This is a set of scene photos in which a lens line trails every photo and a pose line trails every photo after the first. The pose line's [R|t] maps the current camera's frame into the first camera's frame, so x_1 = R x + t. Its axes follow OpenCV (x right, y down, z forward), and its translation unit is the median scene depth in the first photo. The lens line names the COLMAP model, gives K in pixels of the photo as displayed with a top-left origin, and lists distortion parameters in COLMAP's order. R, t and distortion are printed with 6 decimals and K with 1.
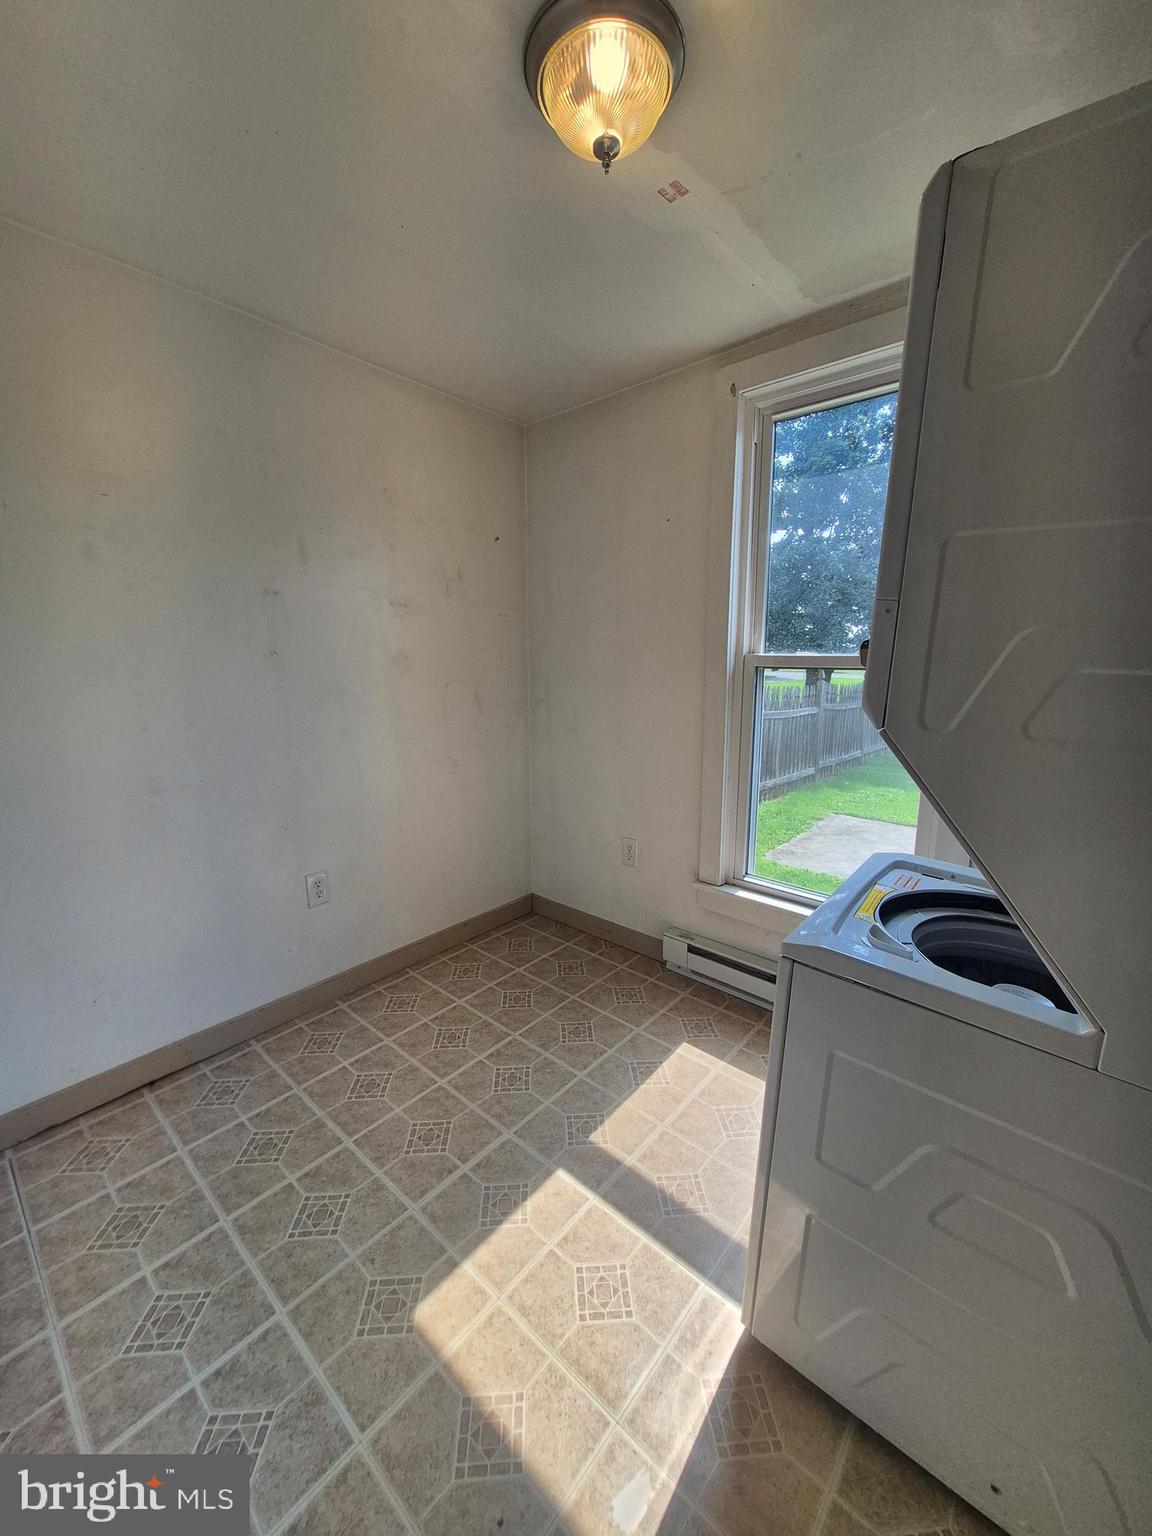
lens RADIAL K [[599.2, 0, 582.1], [0, 599.2, 765.5], [0, 0, 1]] dist [0.006880, -0.002530]
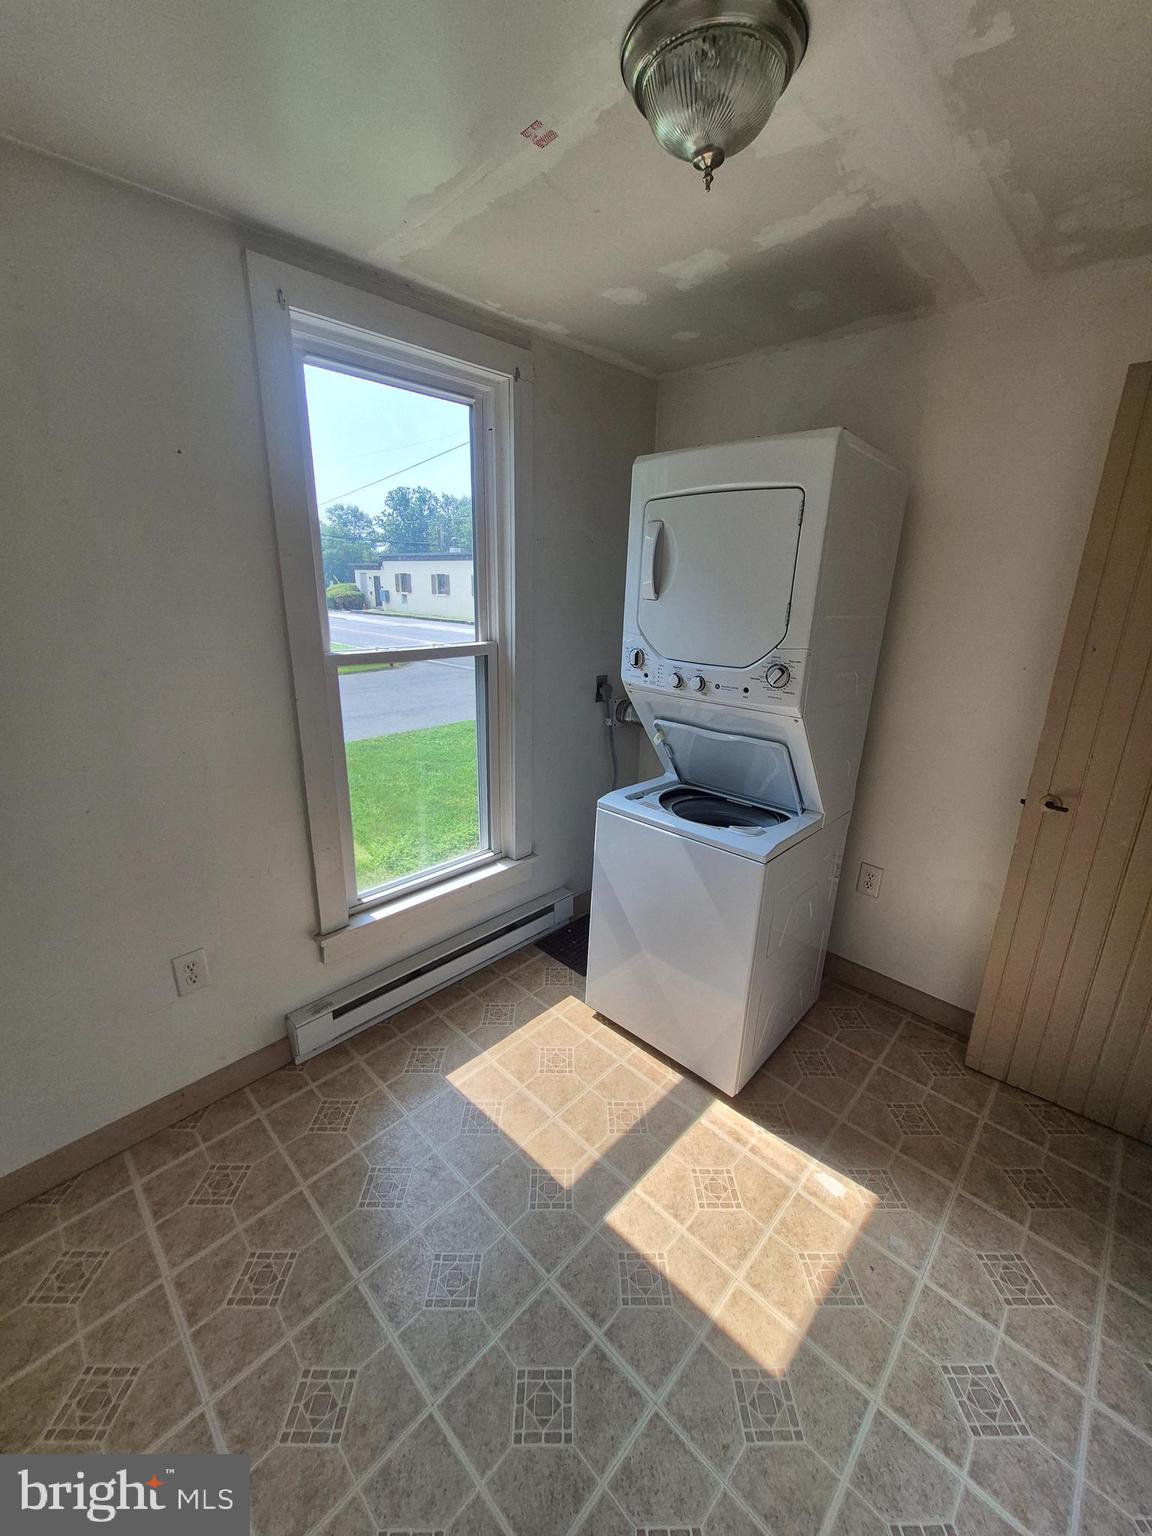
lens RADIAL K [[599.2, 0, 580.5], [0, 599.2, 764.1], [0, 0, 1]] dist [0.006880, -0.002530]
pose [[0.054859, -0.287923, 0.956081, -0.824589], [0.157692, 0.948004, 0.276443, -0.327274], [-0.985963, 0.135601, 0.097410, 0.912220]]
